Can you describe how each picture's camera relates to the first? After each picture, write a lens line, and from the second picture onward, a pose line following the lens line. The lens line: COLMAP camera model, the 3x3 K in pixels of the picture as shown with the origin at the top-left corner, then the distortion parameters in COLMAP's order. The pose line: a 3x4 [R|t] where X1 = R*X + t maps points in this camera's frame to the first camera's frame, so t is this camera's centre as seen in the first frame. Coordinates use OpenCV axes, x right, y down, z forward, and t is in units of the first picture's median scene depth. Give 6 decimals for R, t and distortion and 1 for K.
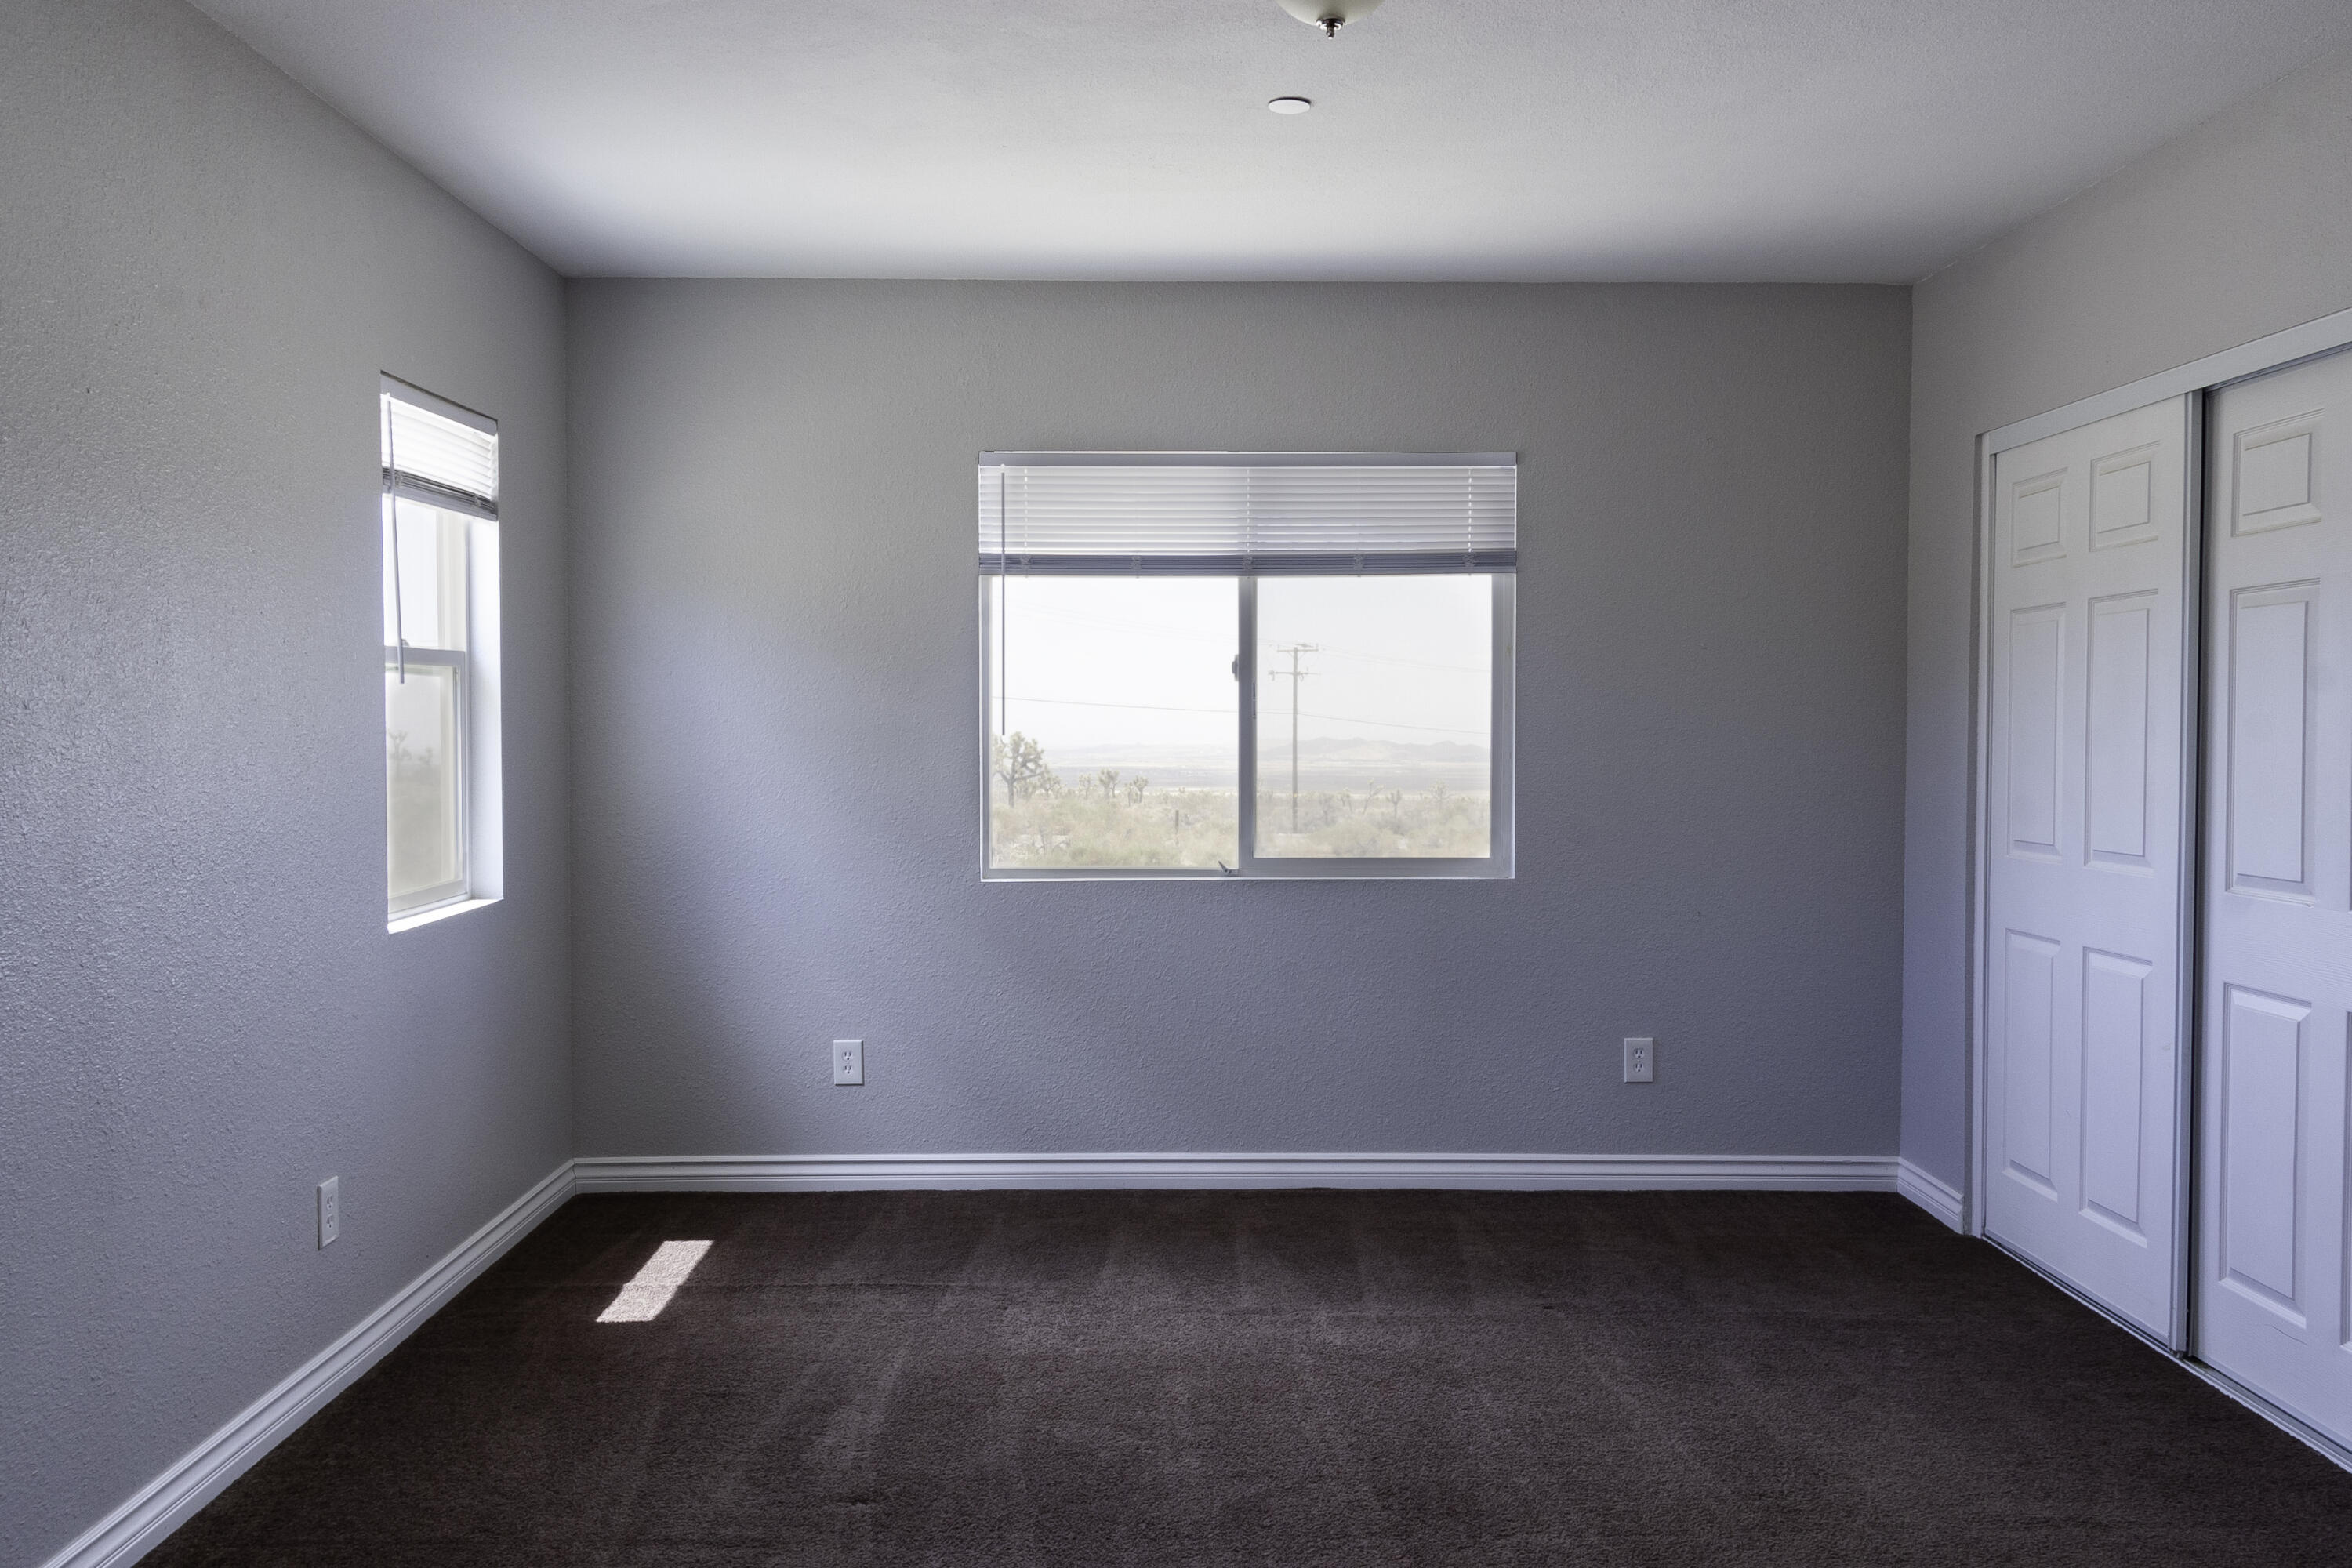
lens RADIAL K [[1923.3, 0, 1176.0], [0, 1923.3, 784.0], [0, 0, 1]] dist [0.009336, 0.010241]
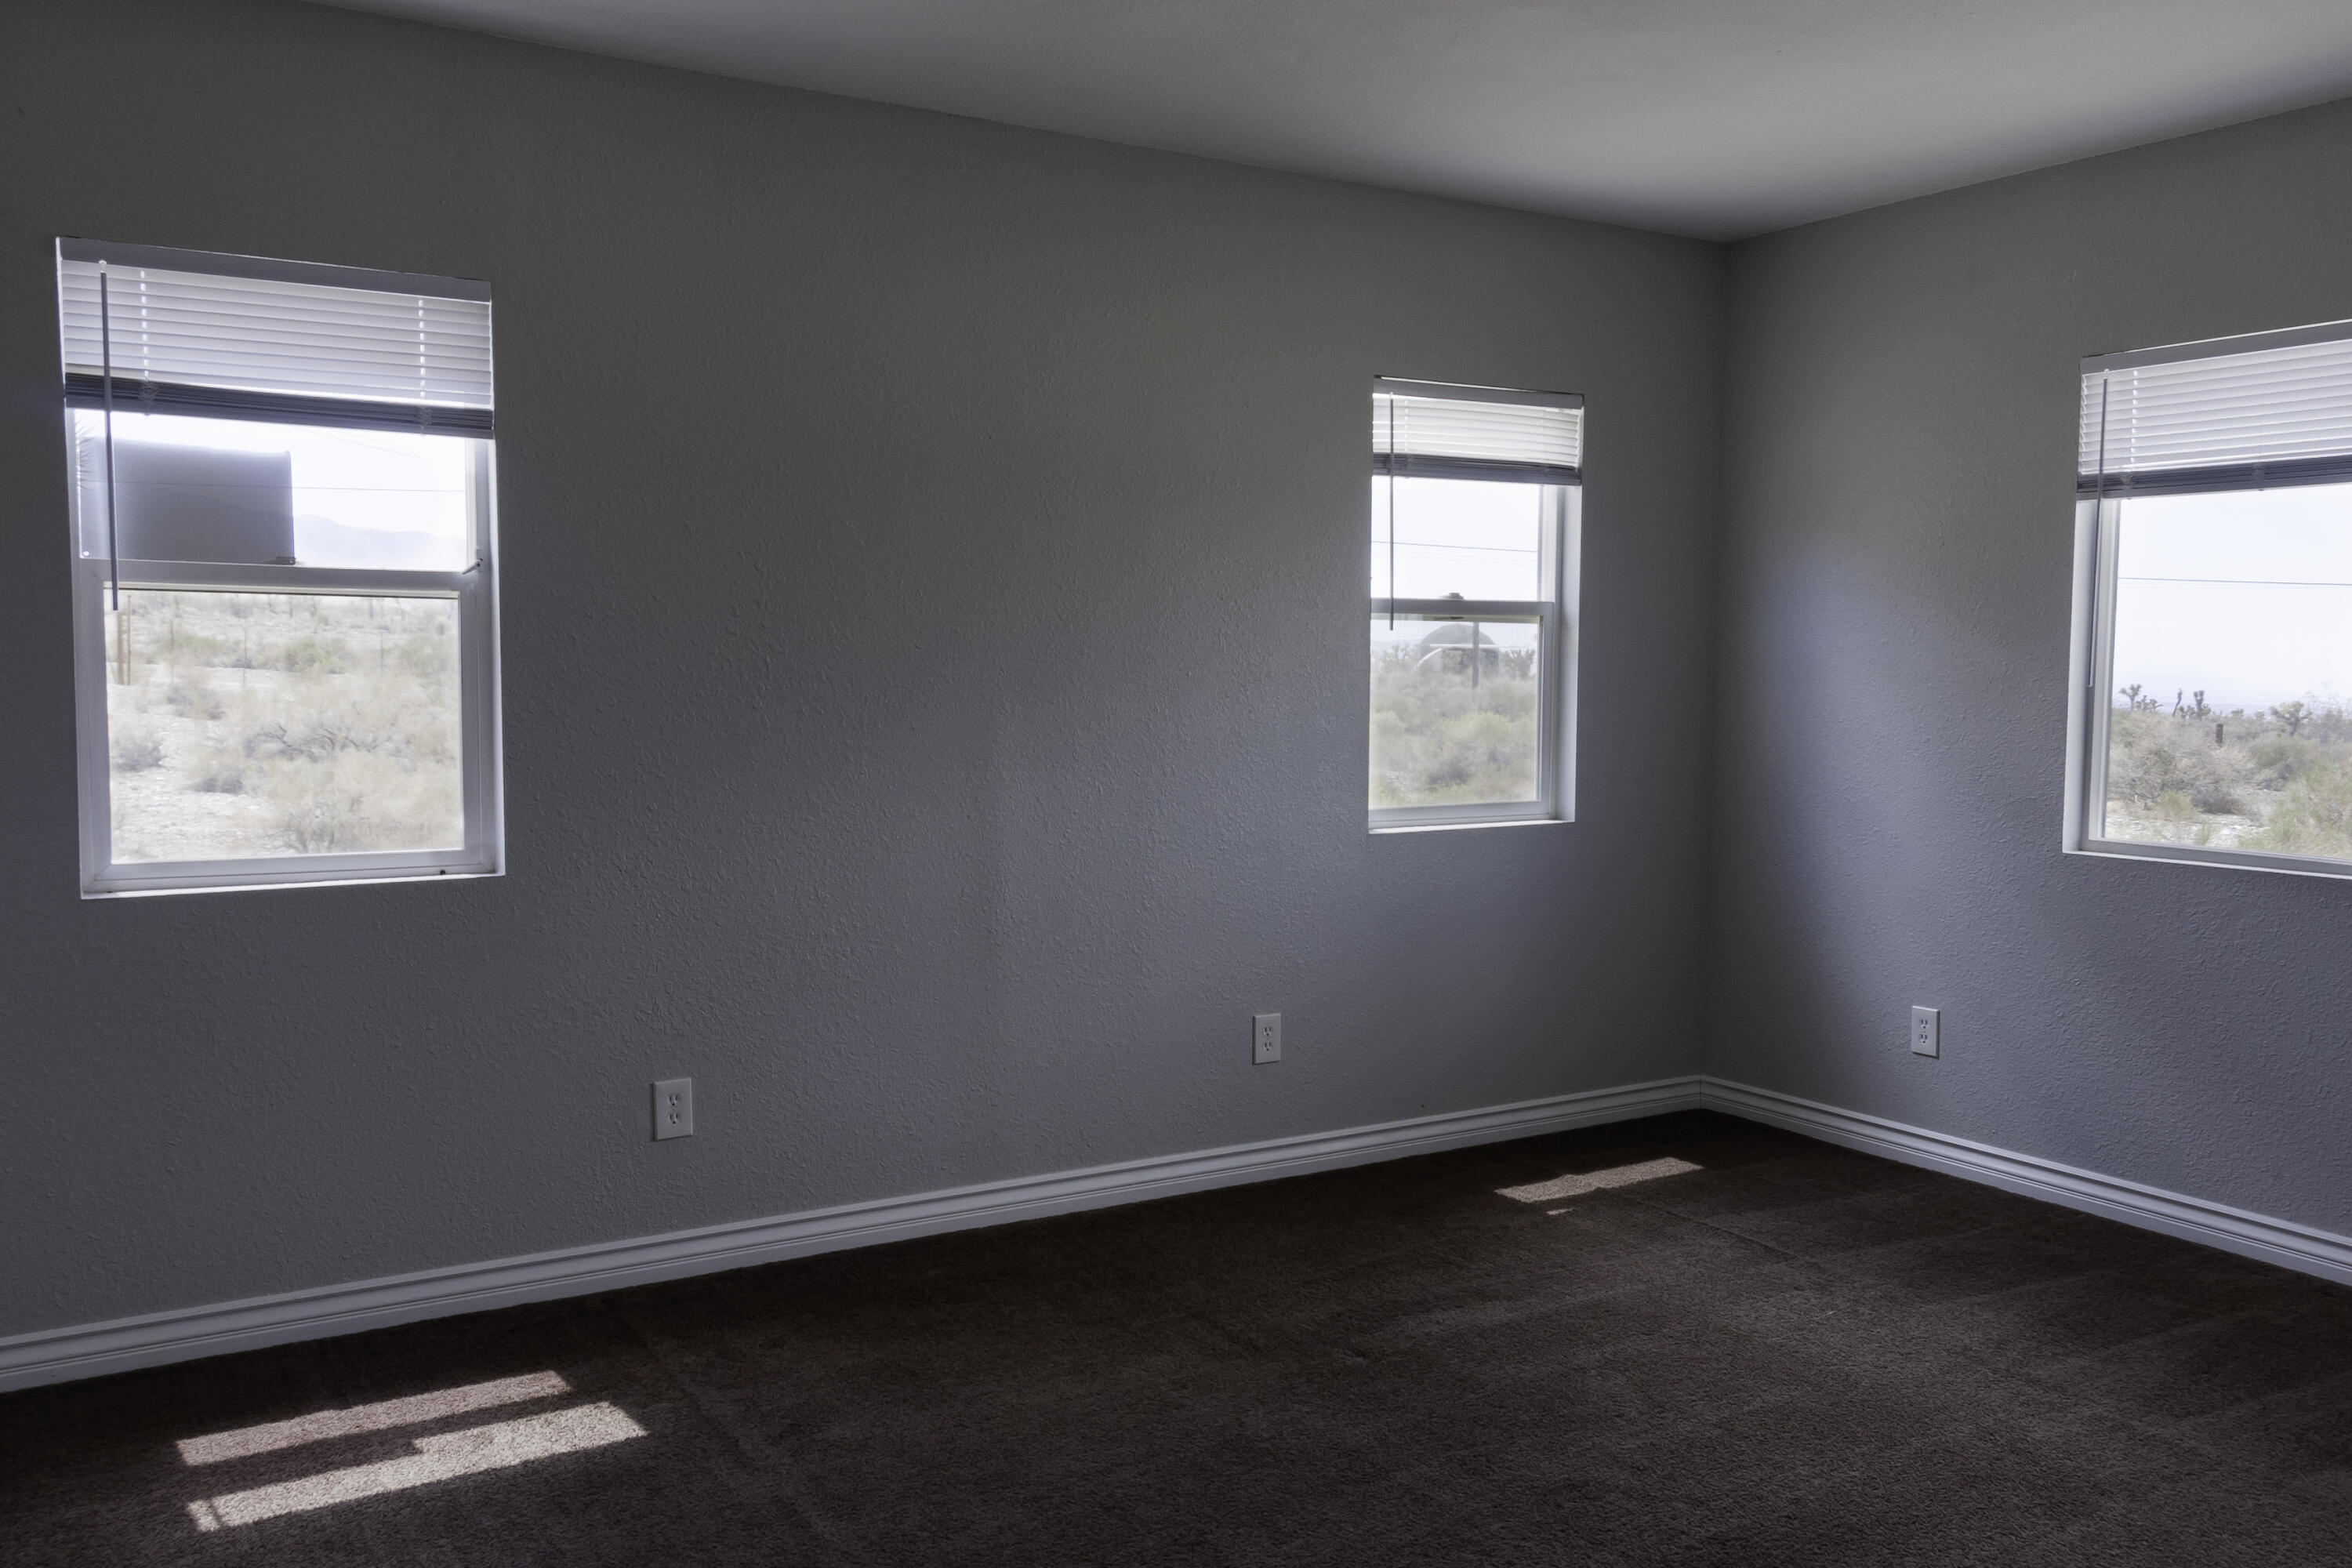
lens RADIAL K [[1923.3, 0, 1176.0], [0, 1923.3, 784.0], [0, 0, 1]] dist [0.009336, 0.010241]
pose [[0.498032, 0.061202, -0.864996, 0.545671], [-0.040610, 0.998058, 0.047236, -0.006415], [0.866207, 0.011602, 0.499550, 0.255431]]
